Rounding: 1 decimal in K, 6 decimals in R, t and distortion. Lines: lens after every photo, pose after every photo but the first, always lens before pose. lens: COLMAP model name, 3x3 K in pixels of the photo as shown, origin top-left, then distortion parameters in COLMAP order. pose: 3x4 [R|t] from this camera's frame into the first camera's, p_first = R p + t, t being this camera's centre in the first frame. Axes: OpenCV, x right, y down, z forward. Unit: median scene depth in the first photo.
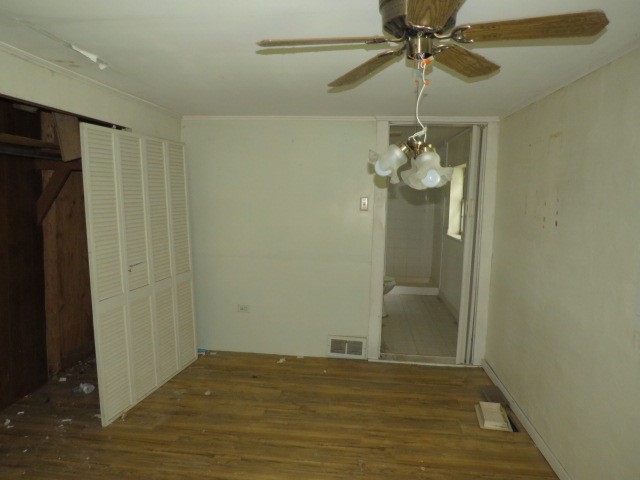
lens RADIAL K [[466.3, 0, 320.0], [0, 466.3, 240.0], [0, 0, 1]] dist [-0.033370, 0.002212]
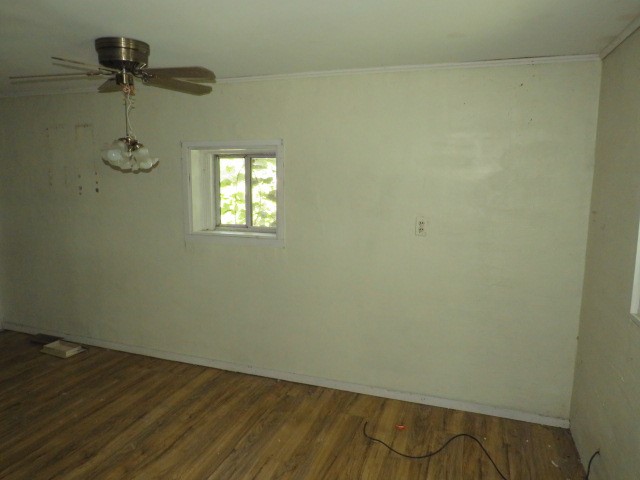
lens RADIAL K [[466.3, 0, 320.0], [0, 466.3, 240.0], [0, 0, 1]] dist [-0.033370, 0.002212]
pose [[0.230165, -0.165984, 0.958892, -0.697202], [0.098414, 0.984265, 0.146754, -0.025467], [-0.968163, 0.060591, 0.242879, 0.008878]]
